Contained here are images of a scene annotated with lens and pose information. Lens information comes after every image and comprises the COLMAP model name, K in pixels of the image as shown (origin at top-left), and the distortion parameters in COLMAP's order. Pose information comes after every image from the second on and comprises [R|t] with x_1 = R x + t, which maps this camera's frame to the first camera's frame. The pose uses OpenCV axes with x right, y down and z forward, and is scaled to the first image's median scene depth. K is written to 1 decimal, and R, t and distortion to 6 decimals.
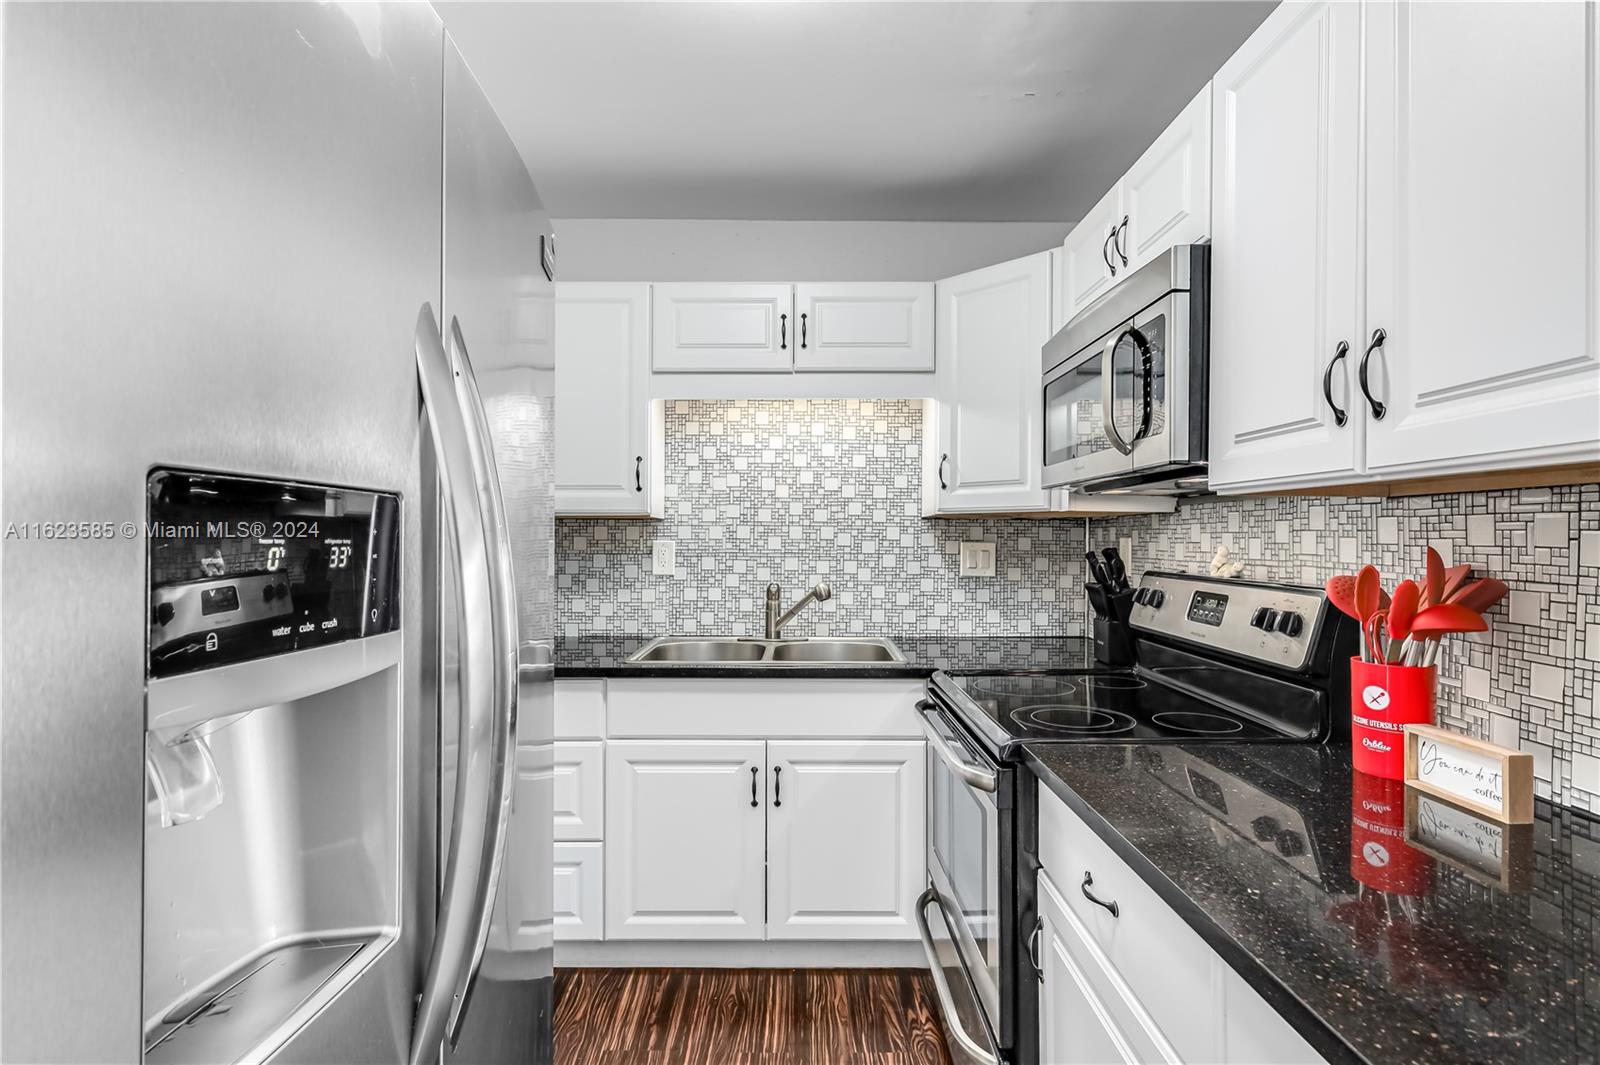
lens RADIAL K [[790.3, 0, 800.0], [0, 790.3, 532.5], [0, 0, 1]] dist [-0.000535, -0.000205]
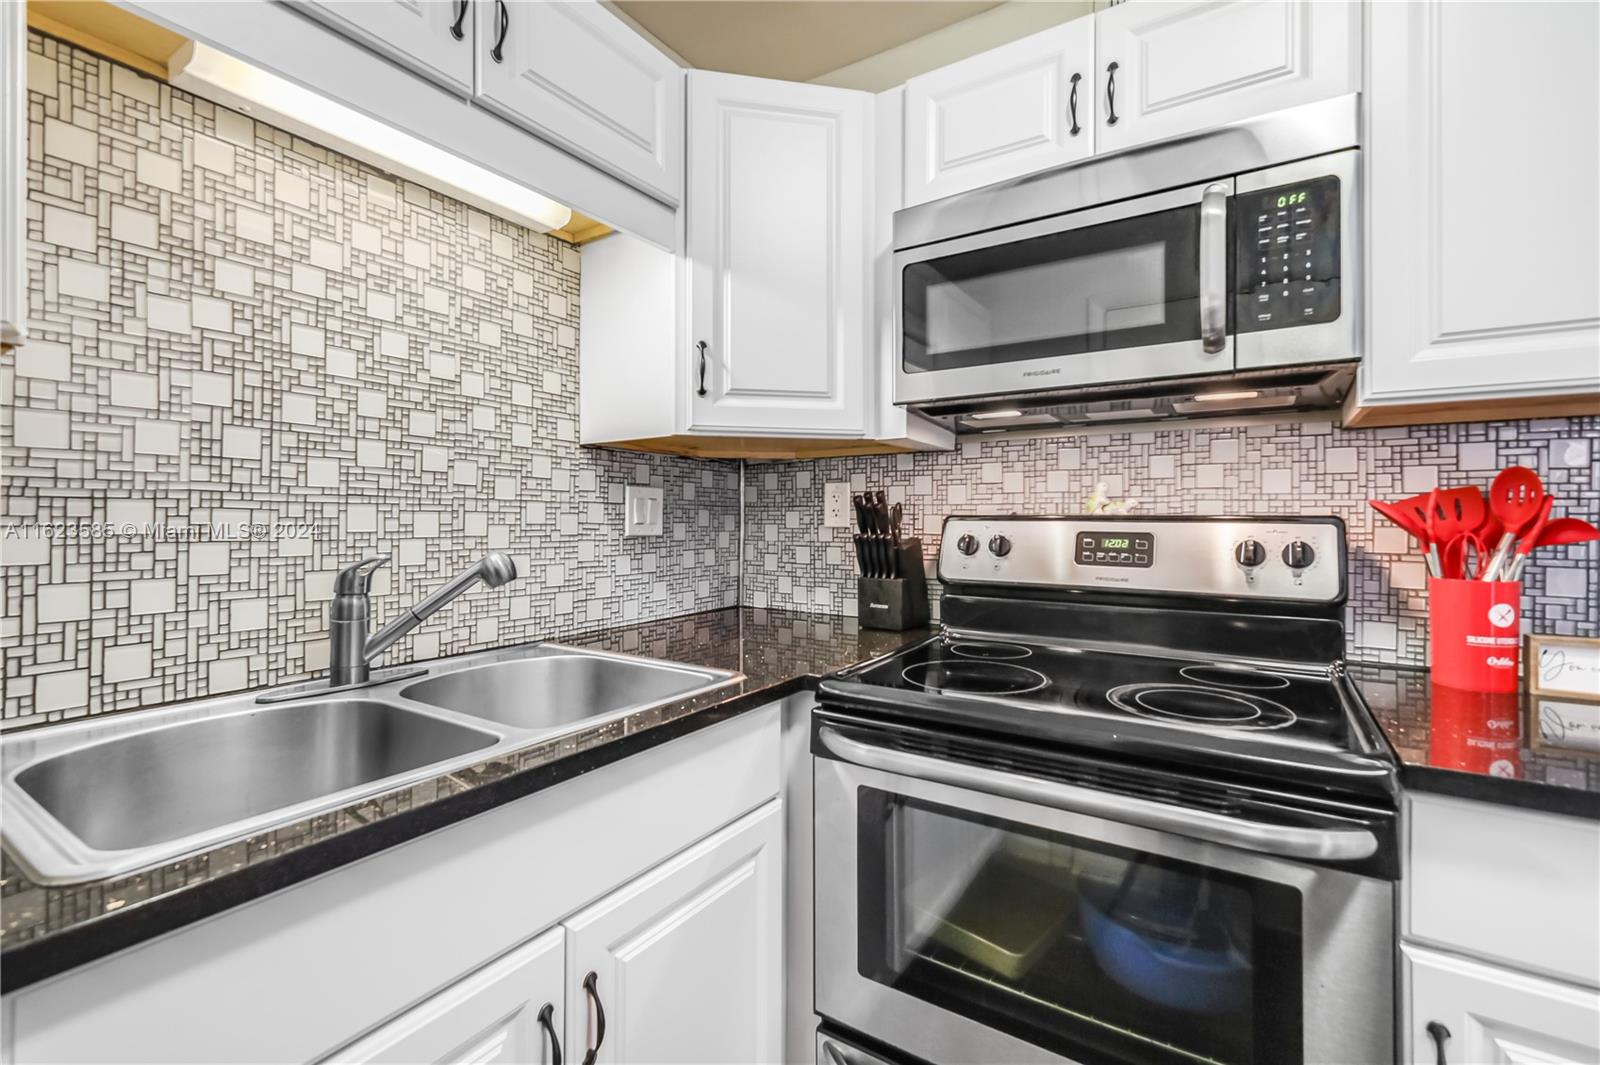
lens RADIAL K [[704.3, 0, 792.6], [0, 704.3, 516.3], [0, 0, 1]] dist [-0.002176, 0.000136]
pose [[0.547333, 0.000223, 0.836915, -0.224611], [-0.003537, 0.999992, 0.002046, 0.036549], [-0.836907, -0.004080, 0.547329, 0.549150]]
